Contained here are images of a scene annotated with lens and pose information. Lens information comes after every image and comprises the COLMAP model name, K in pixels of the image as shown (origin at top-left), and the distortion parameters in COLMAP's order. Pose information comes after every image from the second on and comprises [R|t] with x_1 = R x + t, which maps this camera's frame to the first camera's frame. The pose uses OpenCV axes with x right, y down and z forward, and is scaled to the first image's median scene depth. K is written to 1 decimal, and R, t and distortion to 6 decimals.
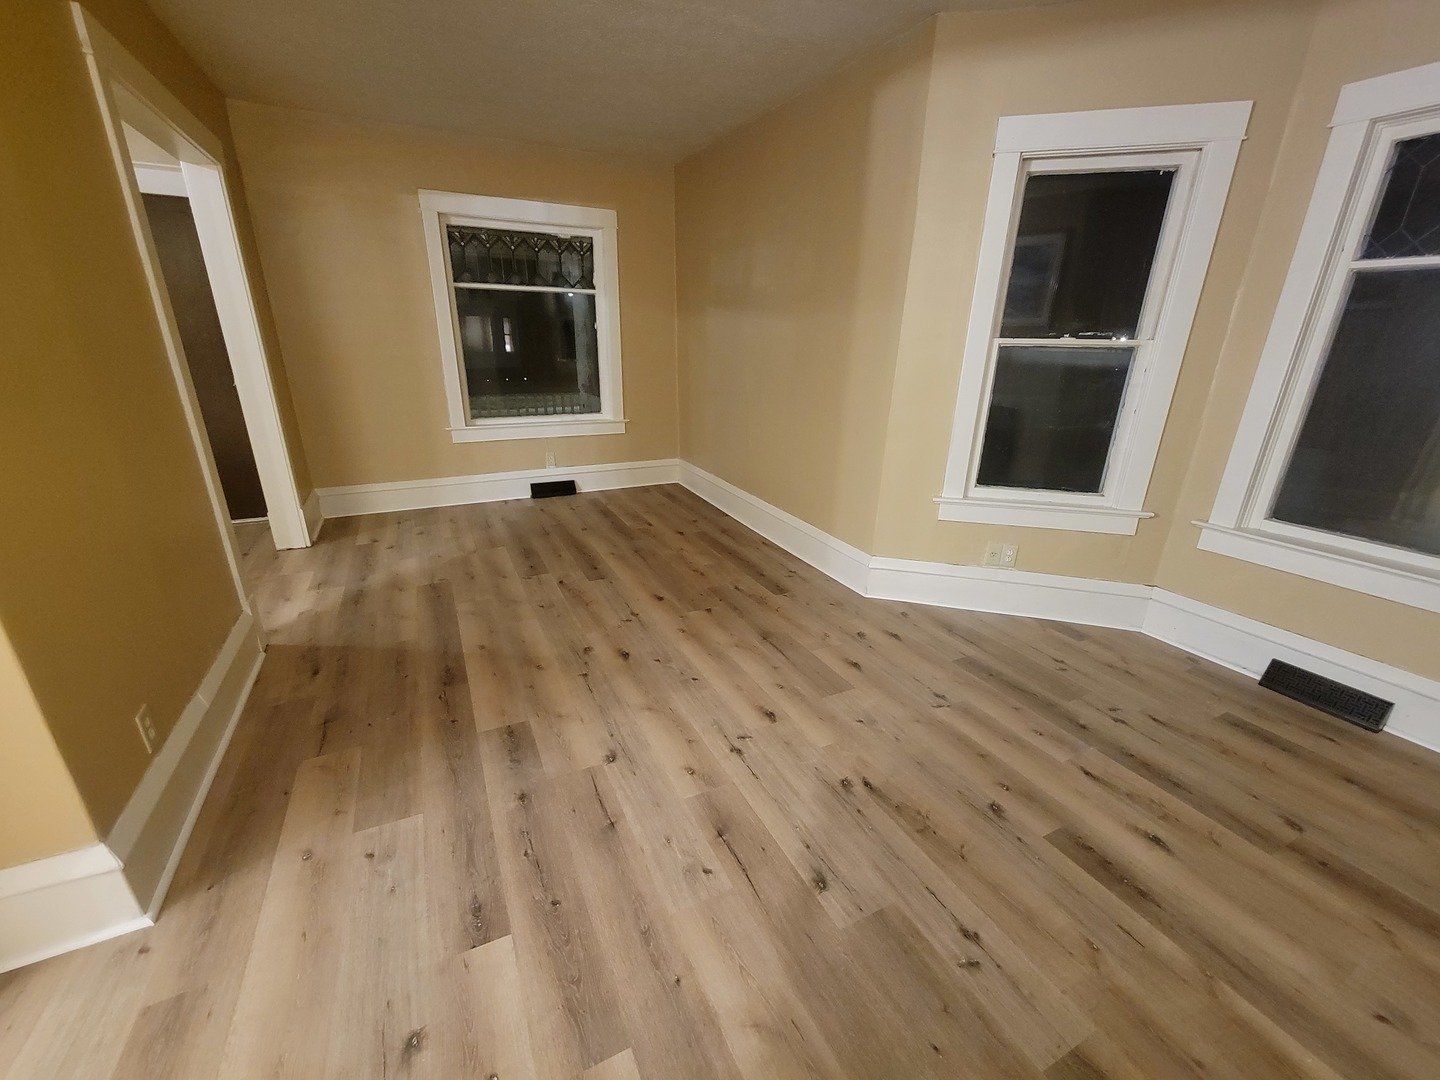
lens RADIAL K [[590.7, 0, 730.1], [0, 590.7, 551.9], [0, 0, 1]] dist [-0.002304, 0.000239]
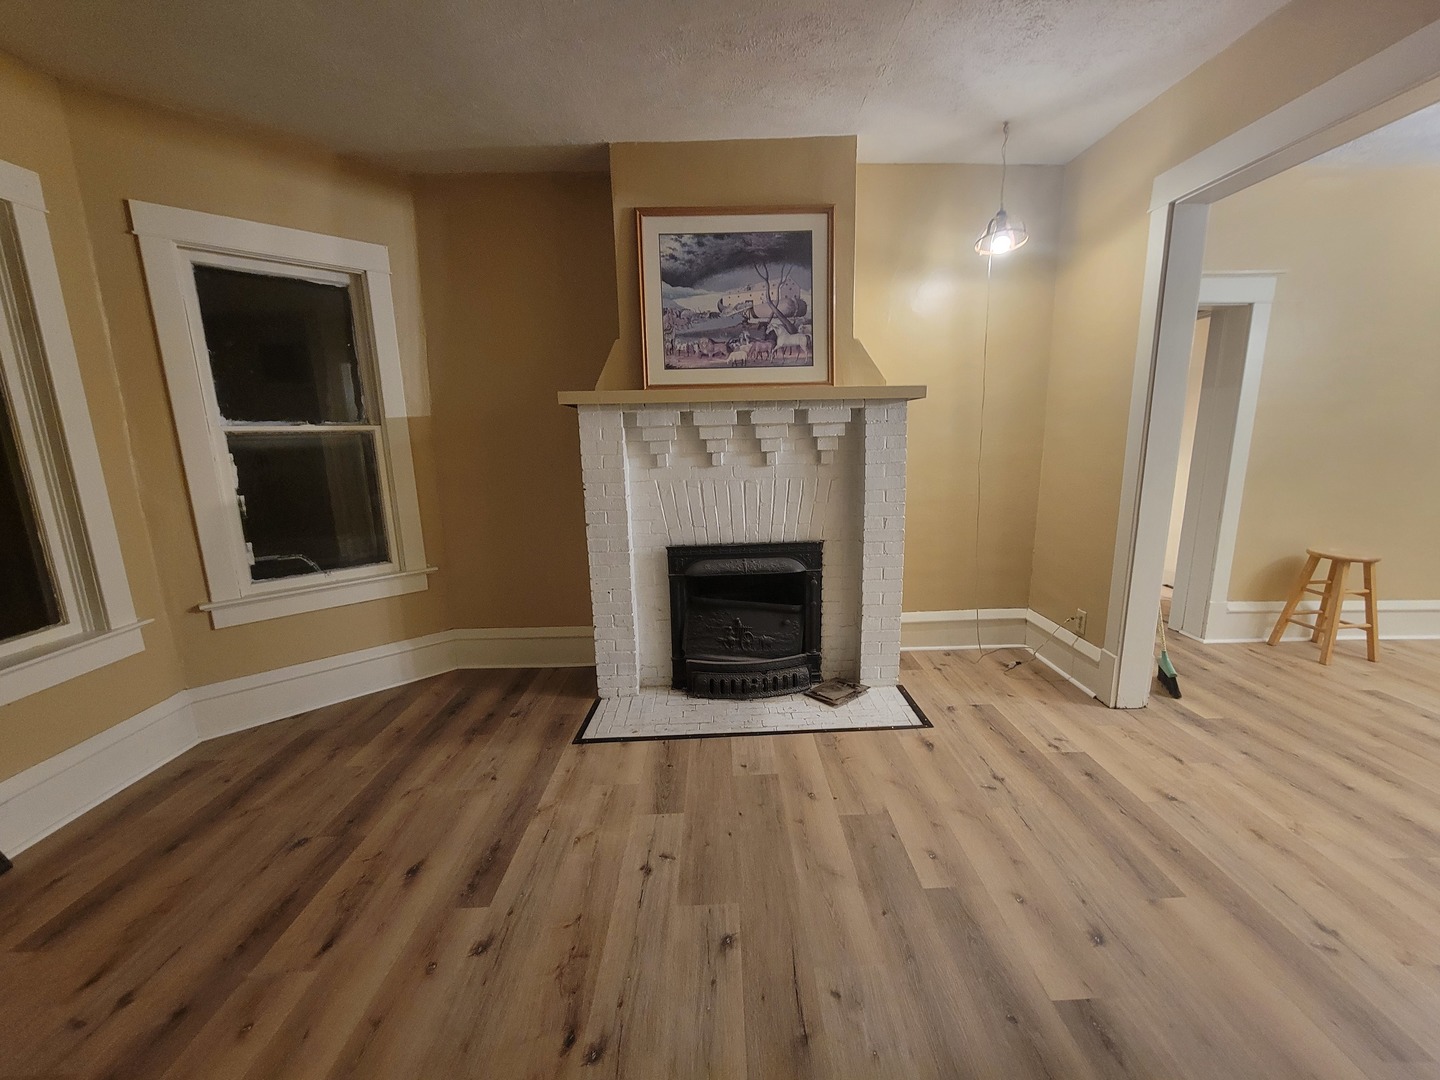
lens RADIAL K [[590.7, 0, 732.4], [0, 590.7, 551.9], [0, 0, 1]] dist [-0.002304, 0.000239]
pose [[-0.902267, -0.089876, 0.421706, -0.134082], [0.148662, 0.853220, 0.499915, -0.310244], [-0.404739, 0.513748, -0.756471, 0.880911]]
